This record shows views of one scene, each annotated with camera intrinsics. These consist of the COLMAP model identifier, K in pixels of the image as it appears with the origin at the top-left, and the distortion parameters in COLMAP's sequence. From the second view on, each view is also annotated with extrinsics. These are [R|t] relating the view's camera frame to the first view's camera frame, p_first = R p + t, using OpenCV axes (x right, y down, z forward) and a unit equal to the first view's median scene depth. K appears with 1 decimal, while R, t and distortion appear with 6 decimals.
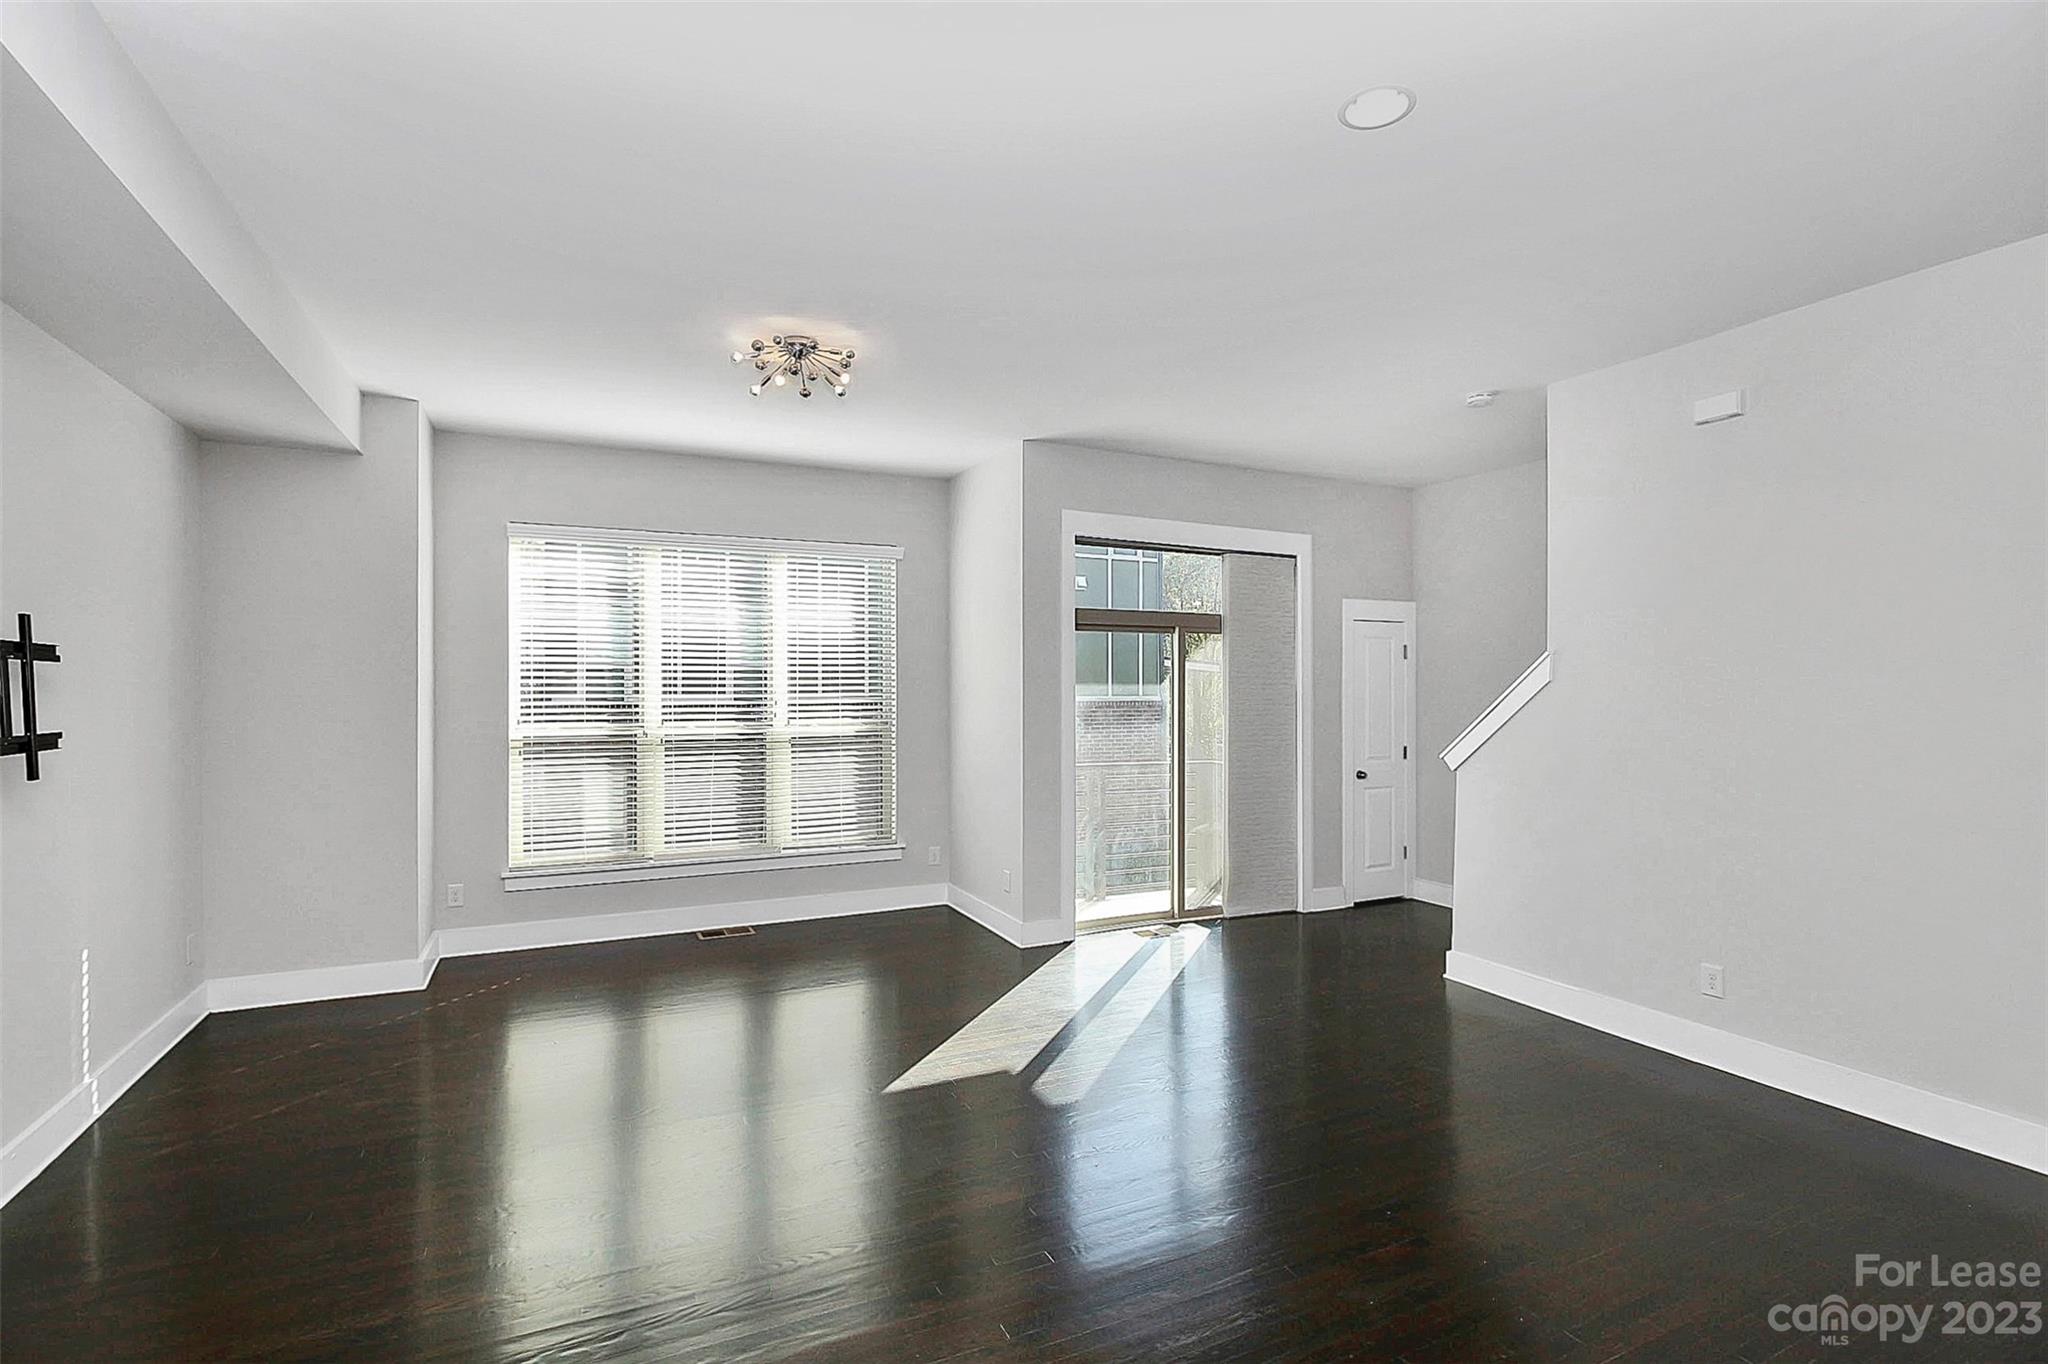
lens RADIAL K [[966.3, 0, 1013.4], [0, 966.3, 696.4], [0, 0, 1]] dist [-0.002305, -0.005088]
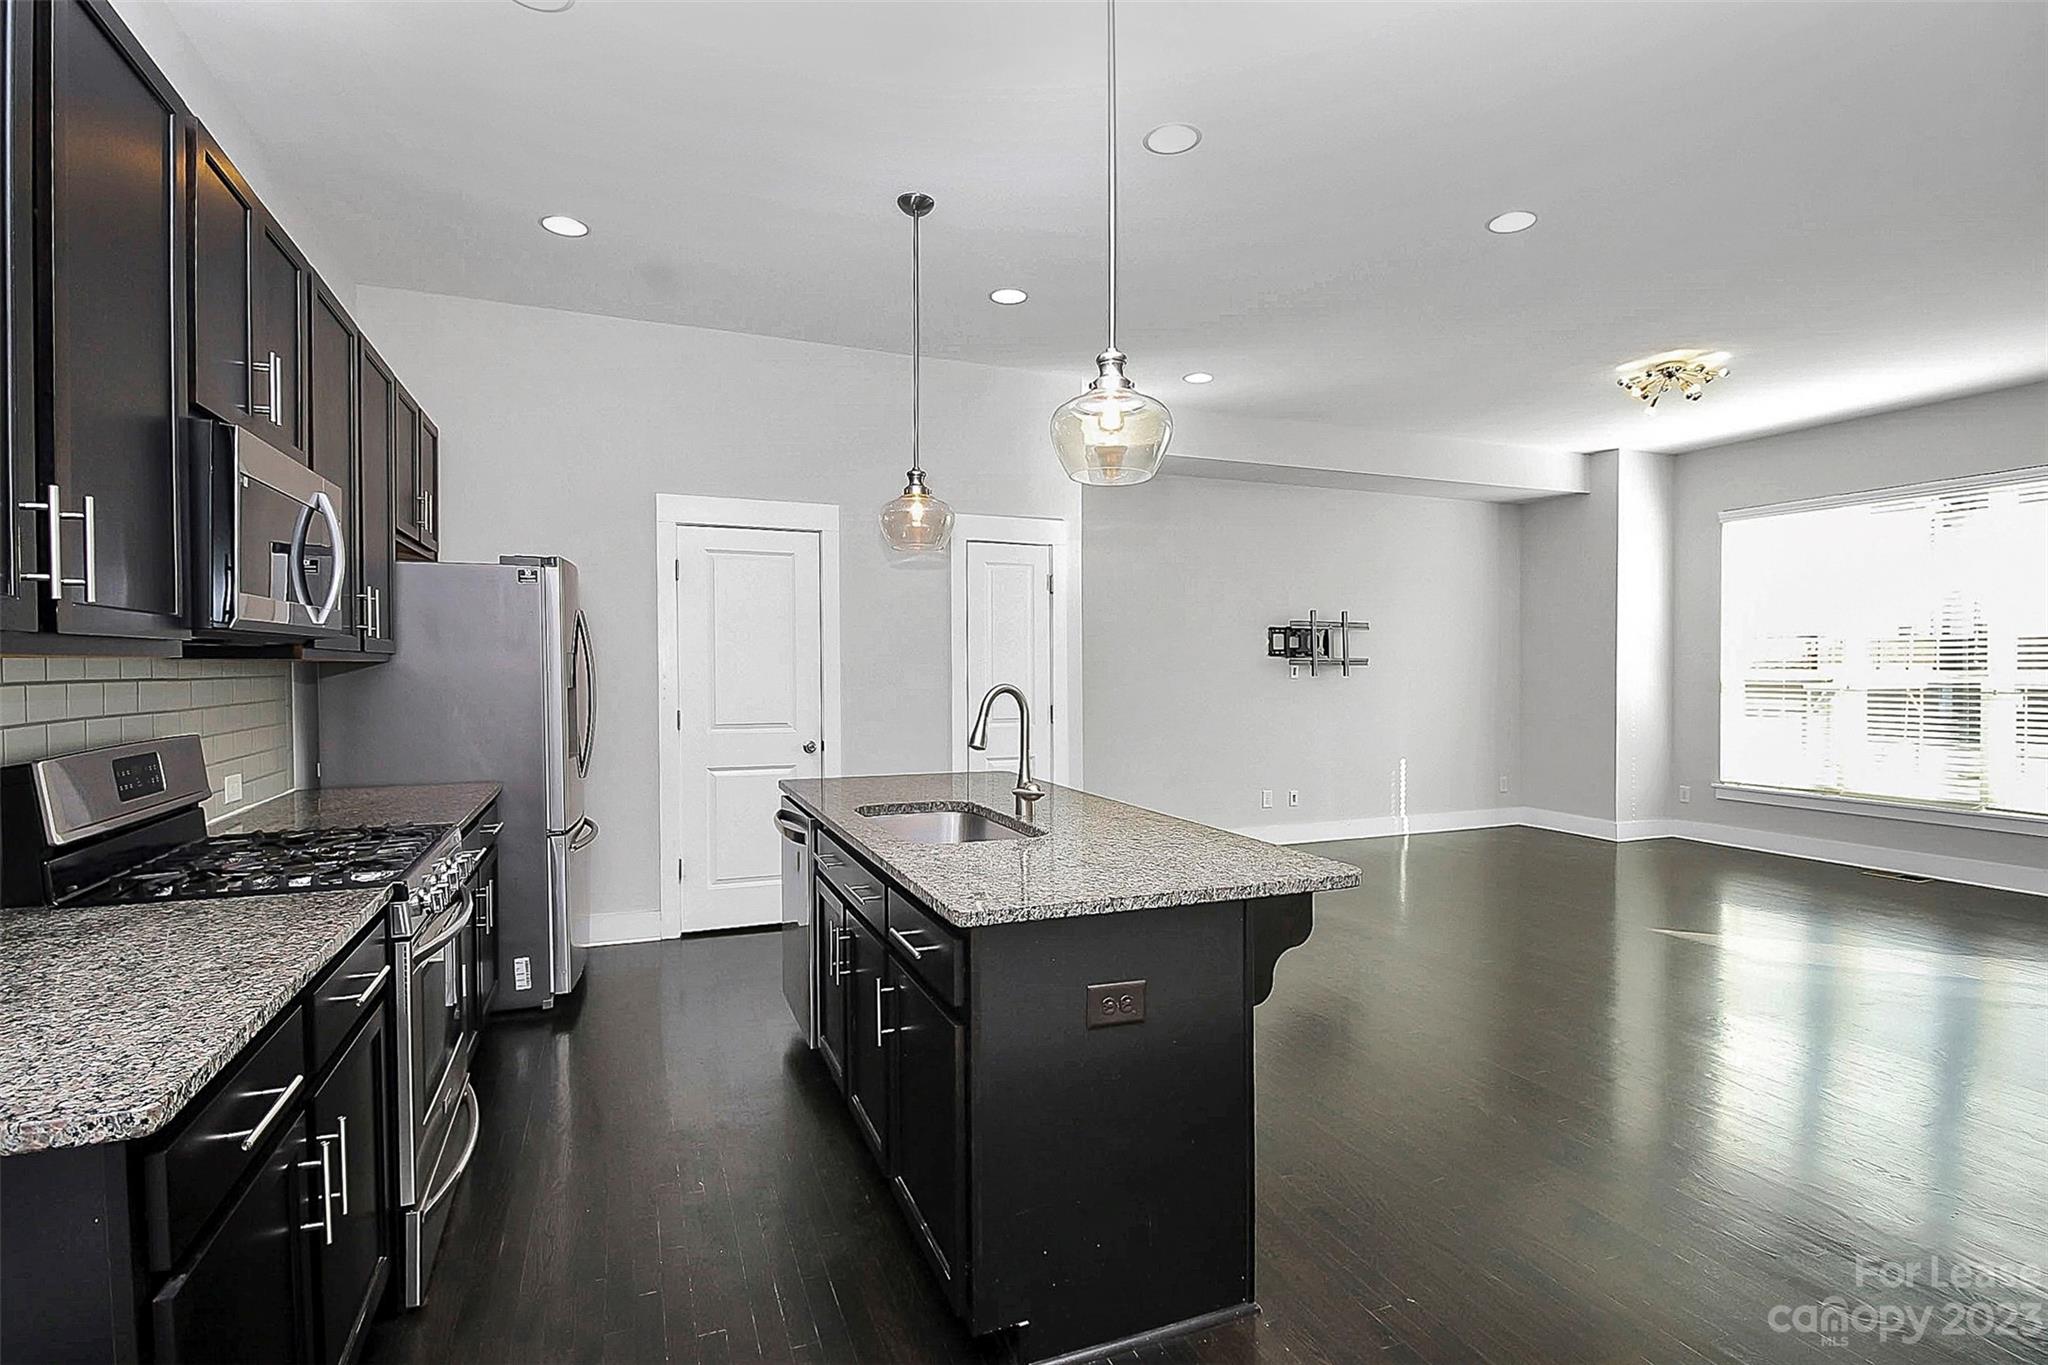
lens RADIAL K [[966.3, 0, 1021.6], [0, 966.3, 671.3], [0, 0, 1]] dist [-0.002305, -0.005088]
pose [[-0.052584, 0.003273, -0.998611, 0.763238], [-0.004192, 0.999985, 0.003499, 0.031452], [0.998608, 0.004370, -0.052569, 0.129991]]
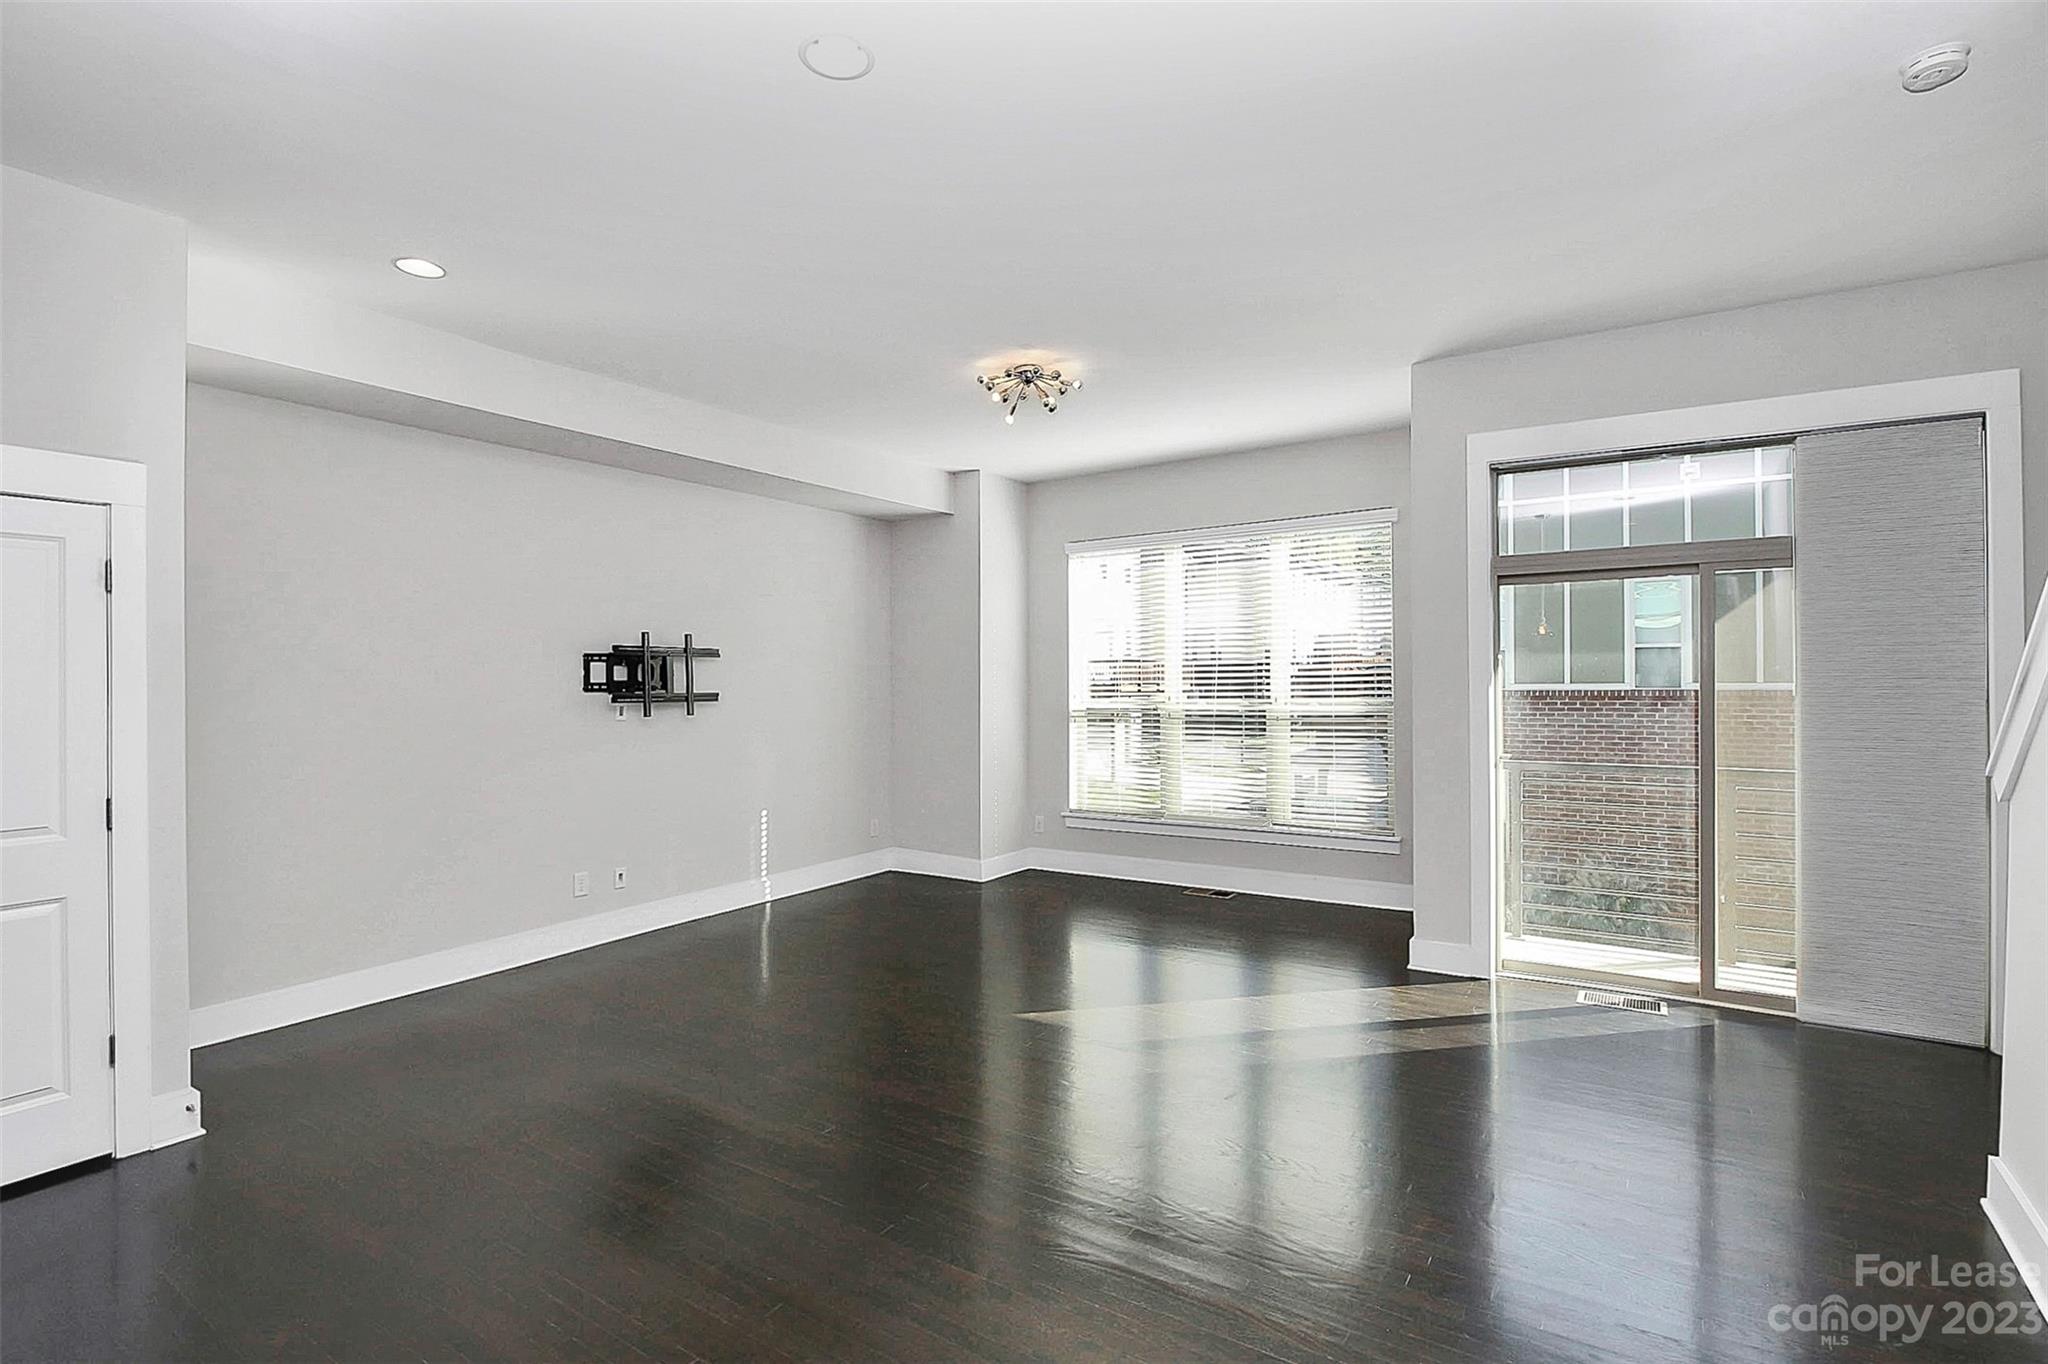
lens RADIAL K [[966.3, 0, 1014.4], [0, 966.3, 682.7], [0, 0, 1]] dist [-0.002305, -0.005088]
pose [[0.510333, -0.003909, -0.859968, 0.526233], [0.003839, 0.999990, -0.002268, 0.010491], [0.859969, -0.002144, 0.510343, 0.259926]]
